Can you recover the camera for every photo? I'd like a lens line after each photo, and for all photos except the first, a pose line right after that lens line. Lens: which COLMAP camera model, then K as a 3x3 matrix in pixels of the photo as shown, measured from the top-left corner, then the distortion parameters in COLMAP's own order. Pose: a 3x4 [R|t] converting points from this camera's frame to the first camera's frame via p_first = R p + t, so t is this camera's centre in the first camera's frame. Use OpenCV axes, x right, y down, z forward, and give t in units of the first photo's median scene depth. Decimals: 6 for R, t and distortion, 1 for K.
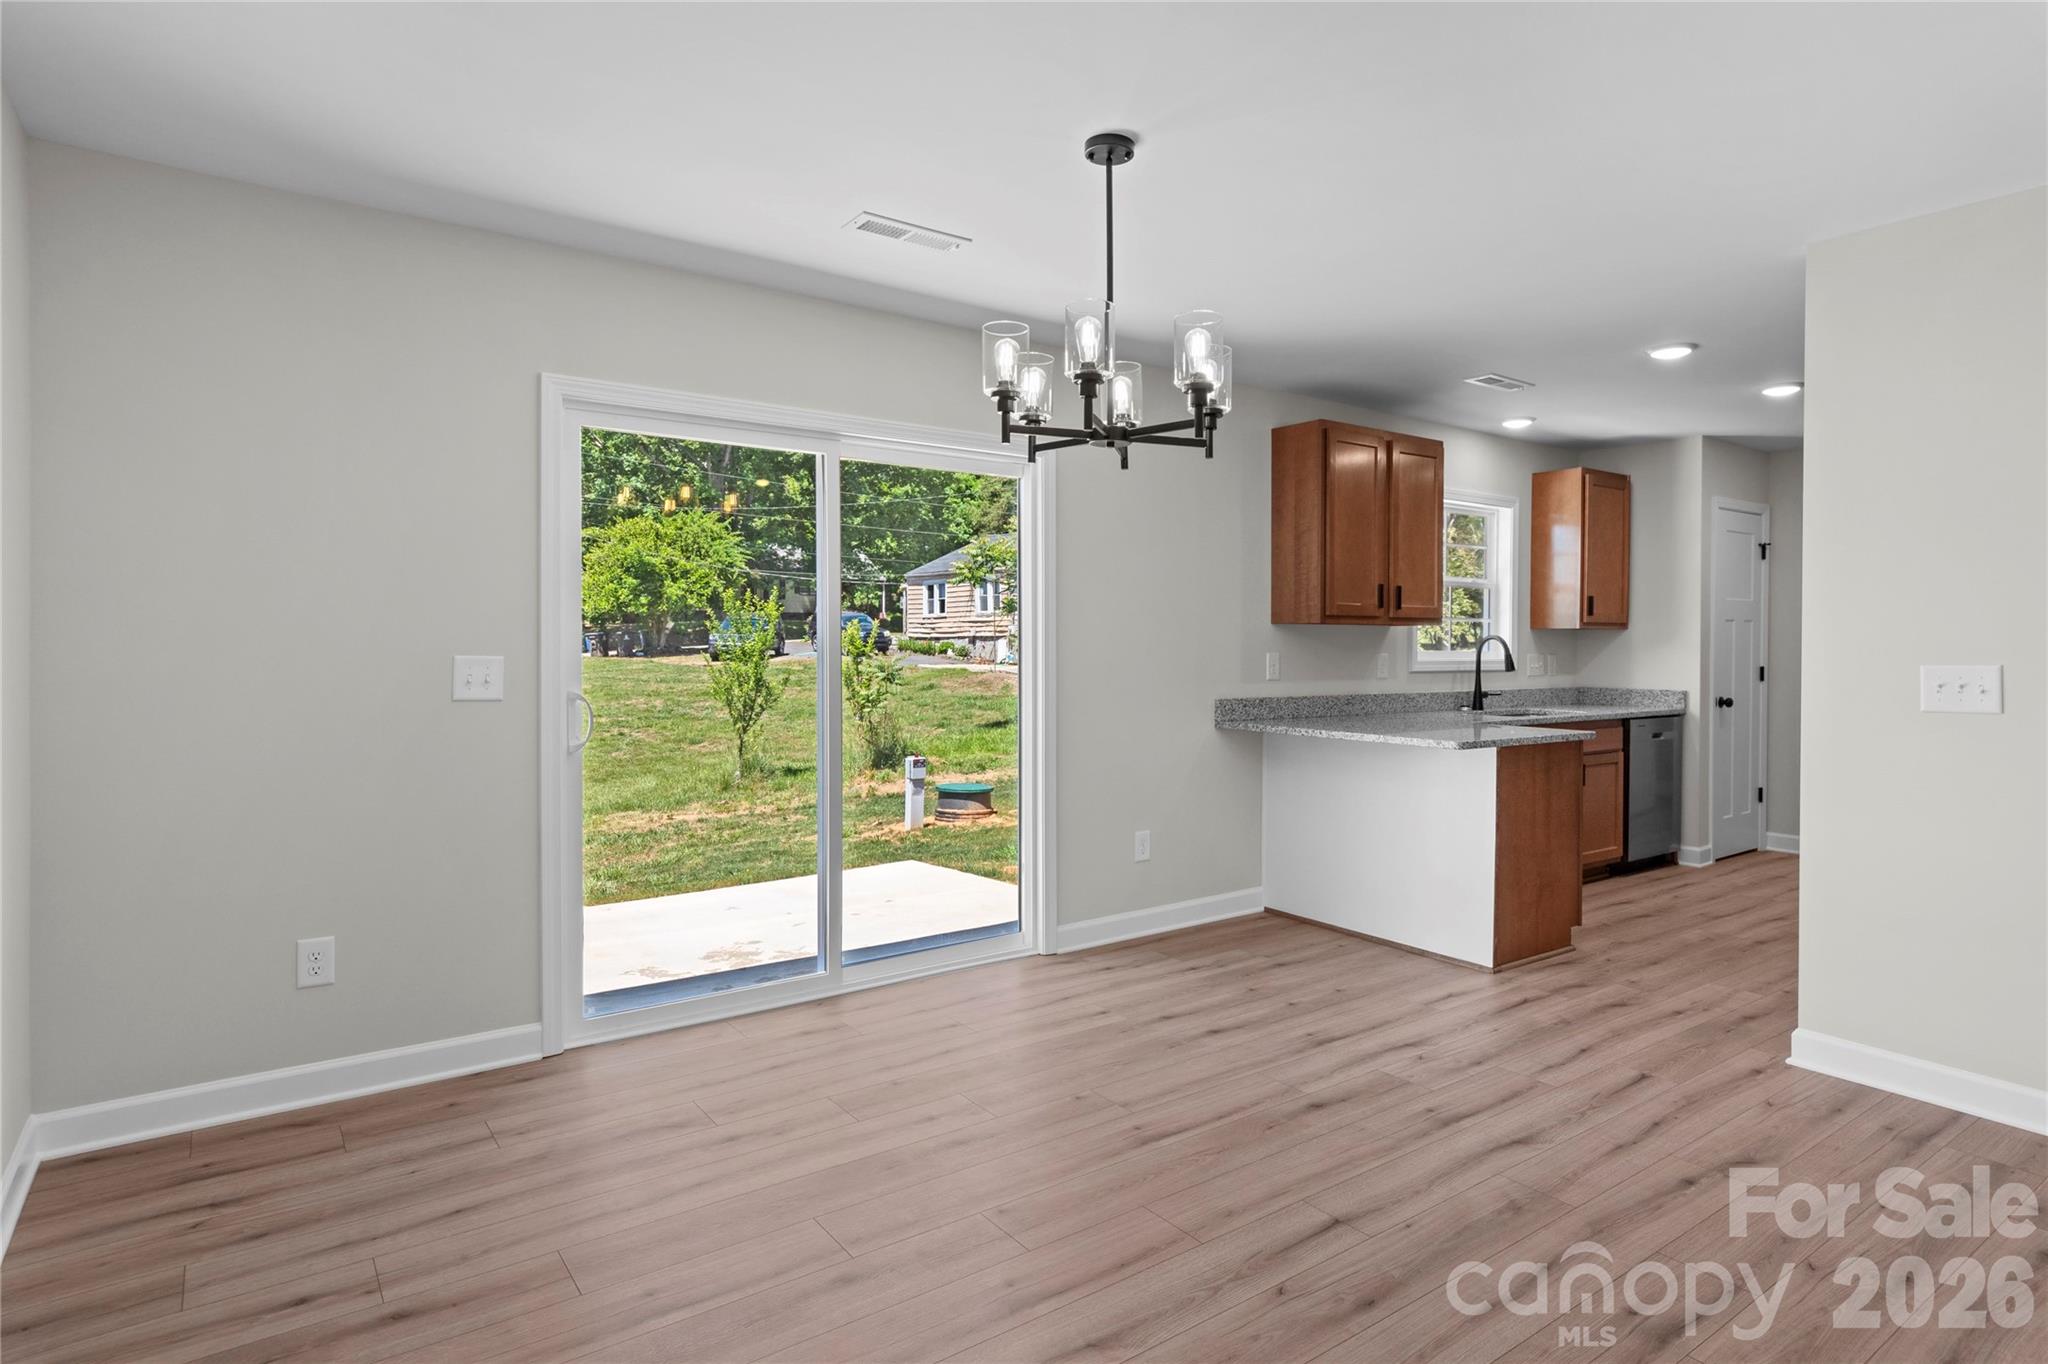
lens RADIAL K [[1120.9, 0, 1067.3], [0, 1120.9, 648.9], [0, 0, 1]] dist [0.003332, -0.005935]
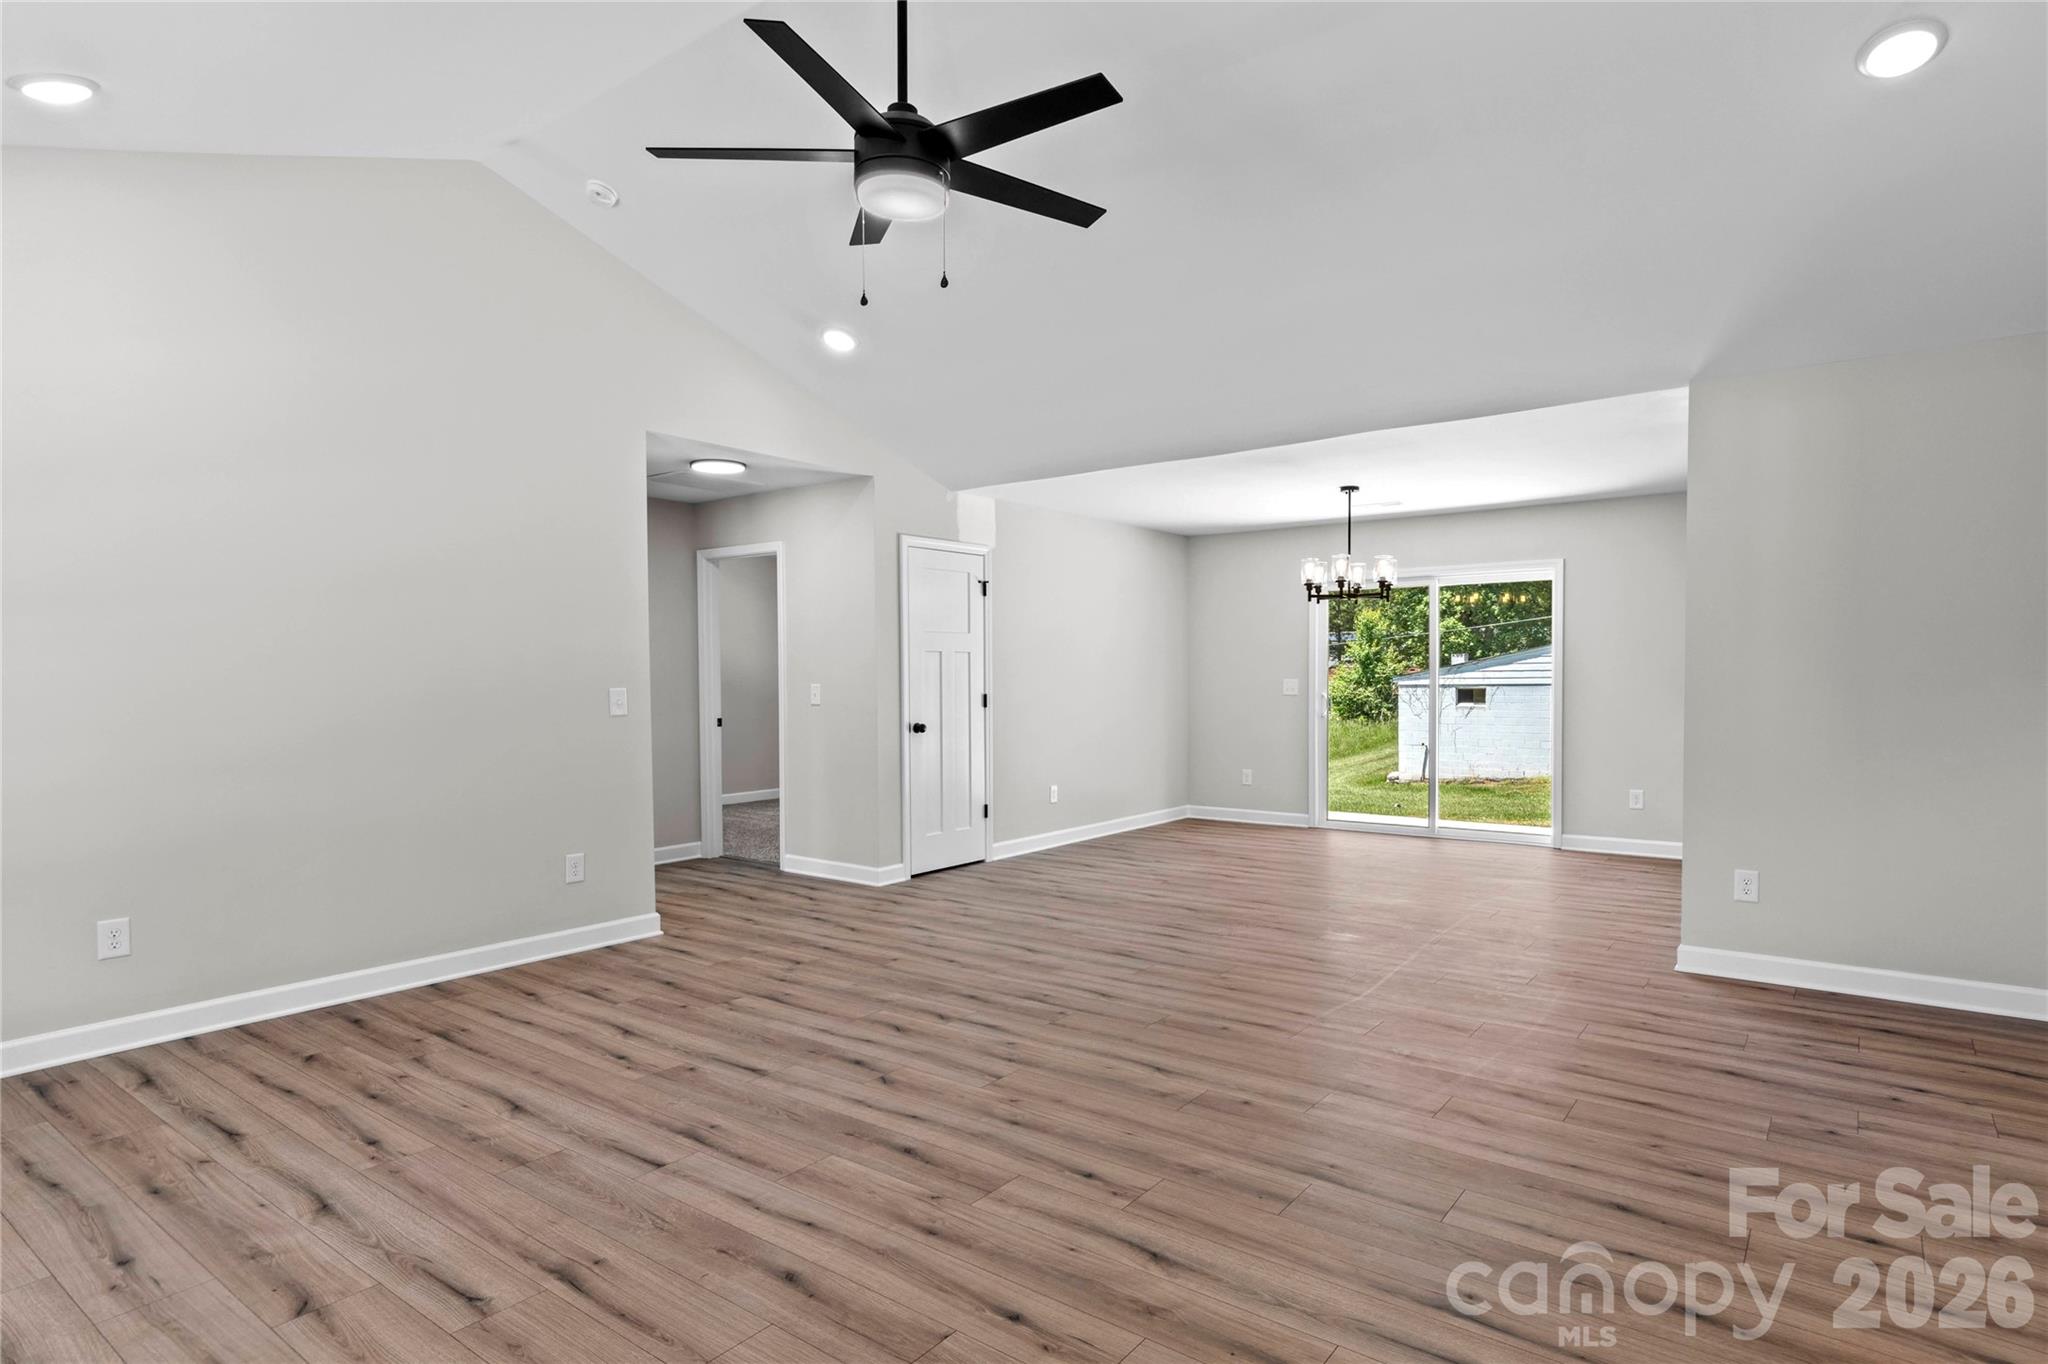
lens RADIAL K [[1120.9, 0, 1056.6], [0, 1120.9, 664.6], [0, 0, 1]] dist [0.003332, -0.005935]
pose [[0.289751, -0.014088, -0.956998, 1.120963], [-0.000406, 0.999890, -0.014842, 0.008332], [0.957102, 0.004689, 0.289714, -0.199759]]
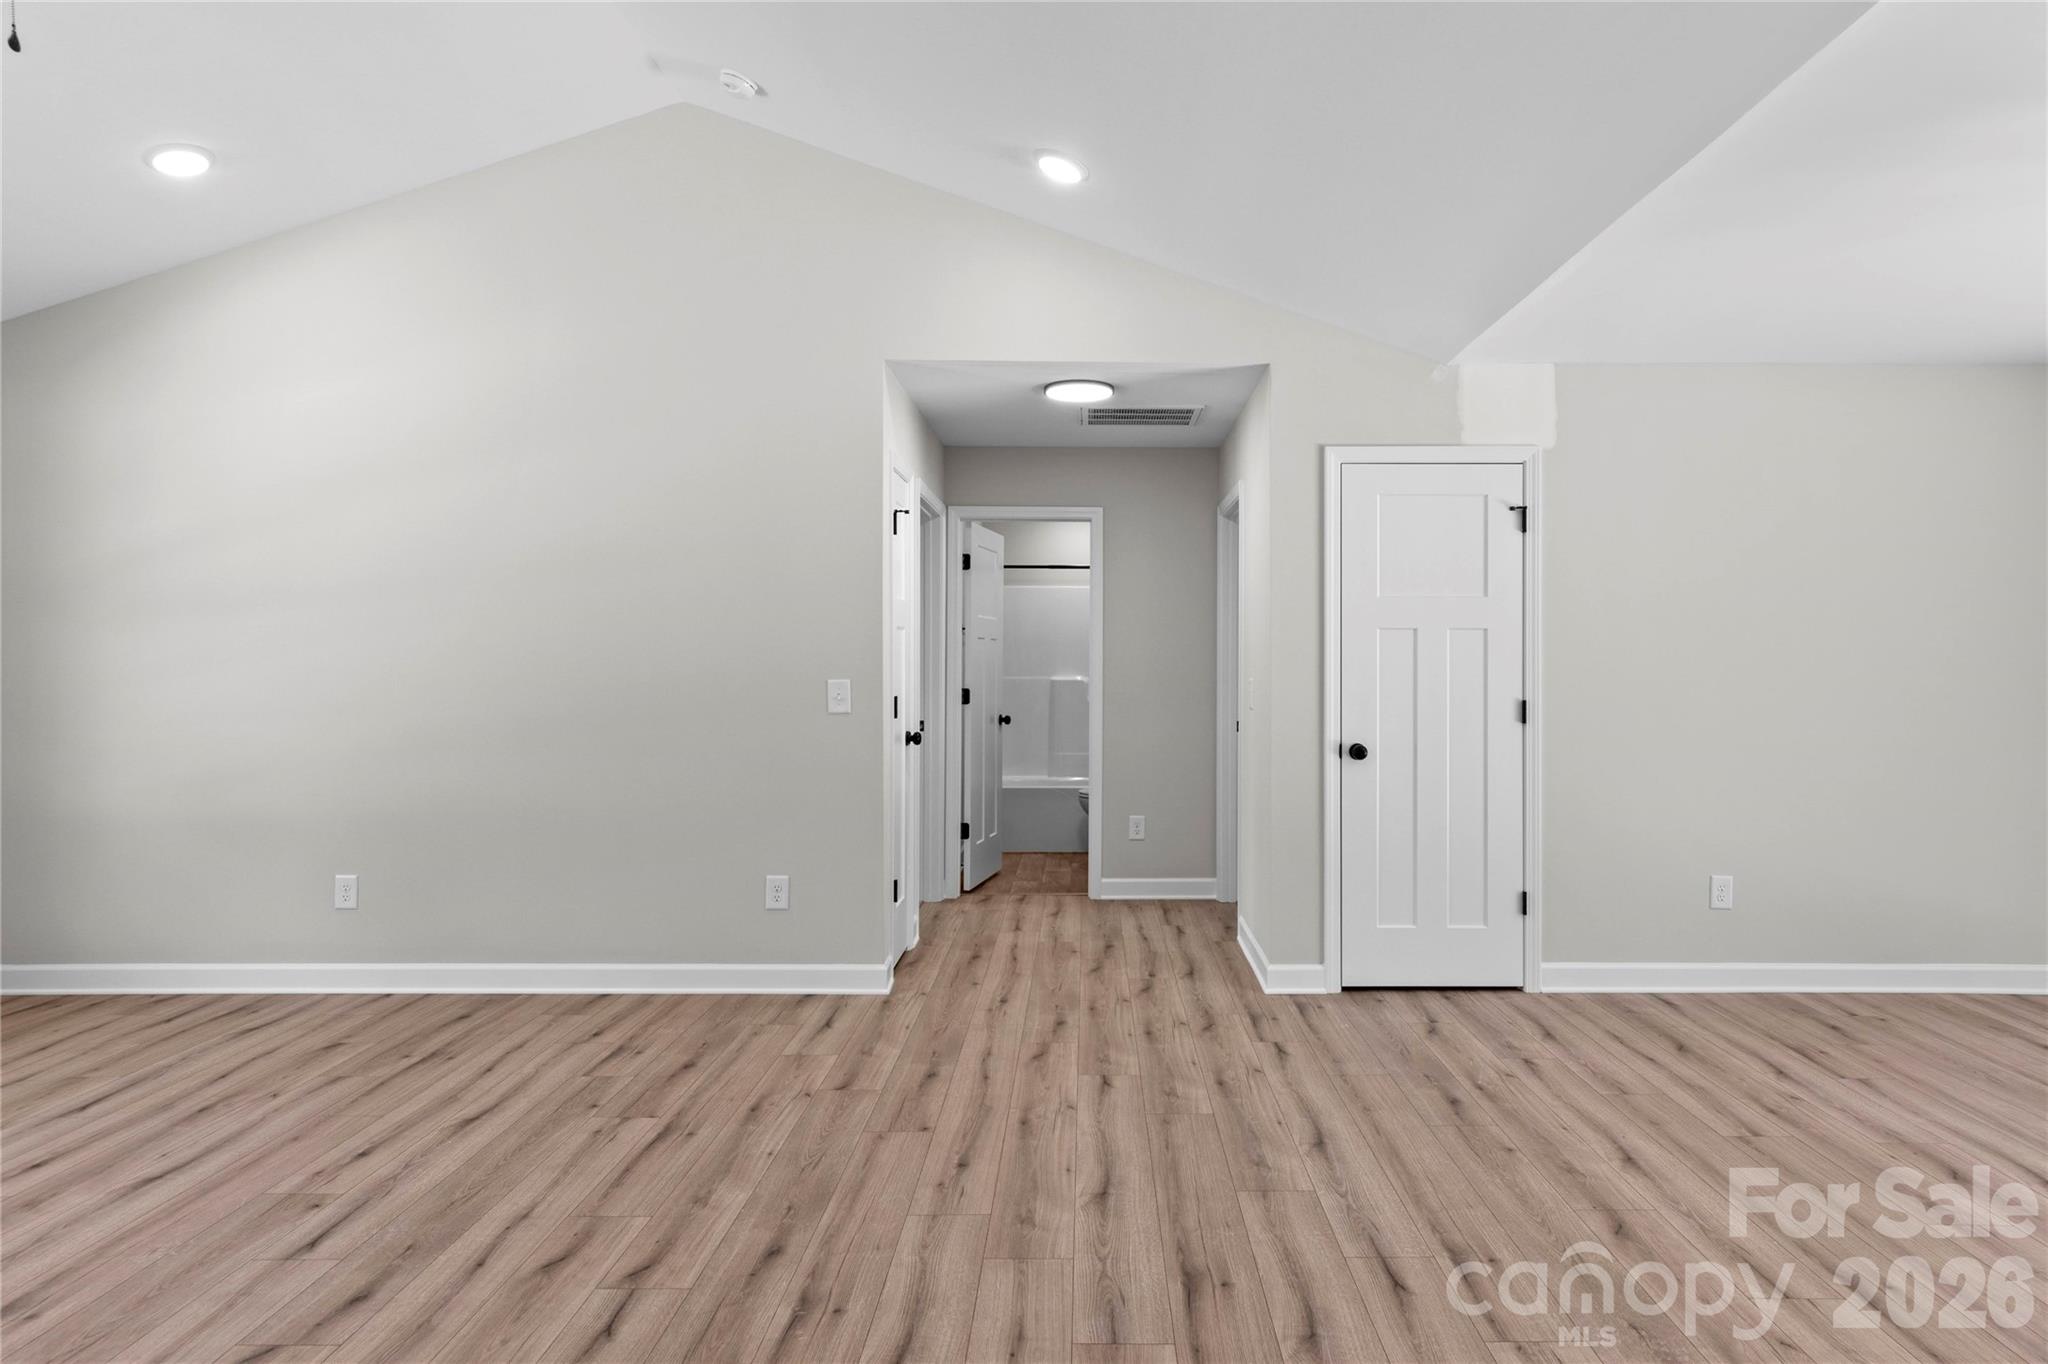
lens RADIAL K [[1120.9, 0, 1083.3], [0, 1120.9, 699.8], [0, 0, 1]] dist [0.003332, -0.005935]
pose [[-0.595775, 0.017561, -0.802959, 0.638882], [-0.009848, 0.999526, 0.029168, 0.001437], [0.803091, 0.025285, -0.595320, 0.305262]]
